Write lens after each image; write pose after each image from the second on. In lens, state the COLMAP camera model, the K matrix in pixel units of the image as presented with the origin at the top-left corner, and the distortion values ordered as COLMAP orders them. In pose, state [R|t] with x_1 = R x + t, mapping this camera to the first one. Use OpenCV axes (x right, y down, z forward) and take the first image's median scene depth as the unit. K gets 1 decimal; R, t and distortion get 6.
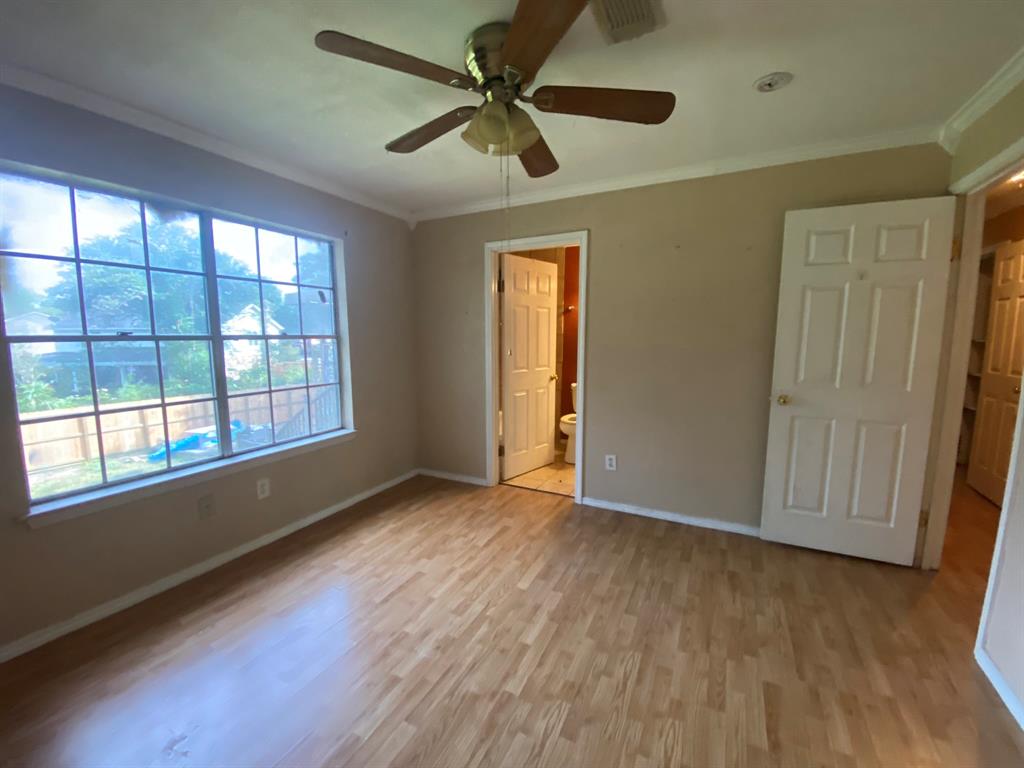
lens RADIAL K [[411.2, 0, 513.6], [0, 411.2, 385.5], [0, 0, 1]] dist [-0.004007, -0.005448]
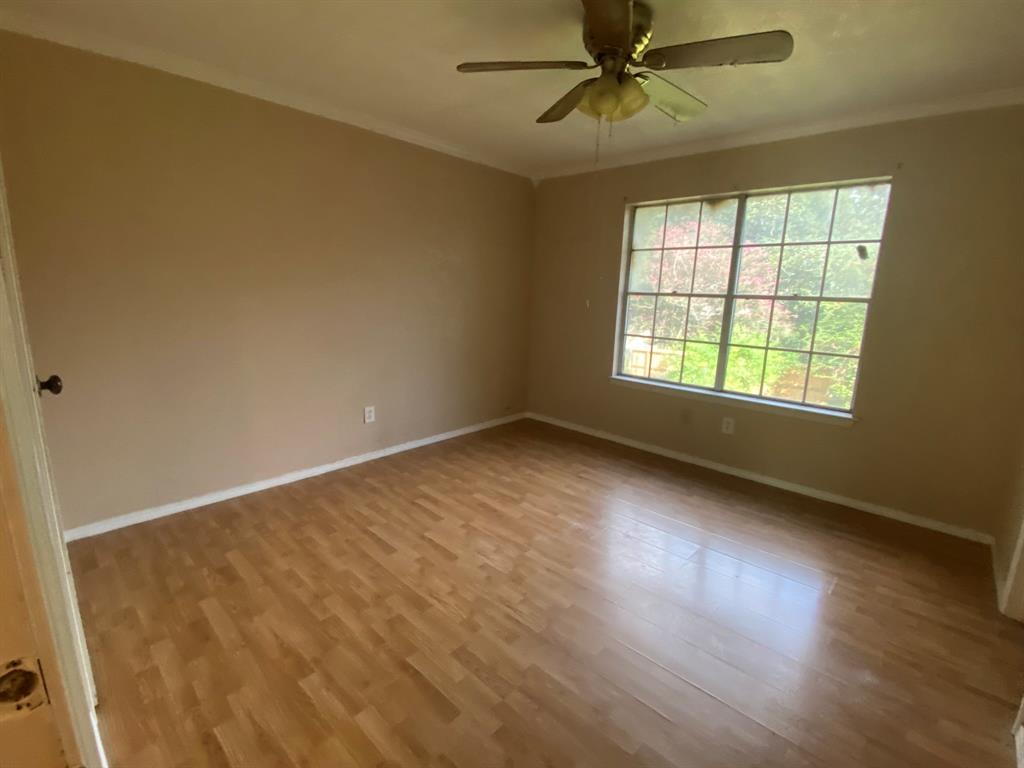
lens RADIAL K [[459.2, 0, 505.3], [0, 459.2, 373.4], [0, 0, 1]] dist [-0.012735, -0.003645]
pose [[-0.281551, 0.164035, -0.945421, 1.225725], [-0.157578, 0.963999, 0.214186, -0.112865], [0.946519, 0.209282, -0.245566, 1.078266]]
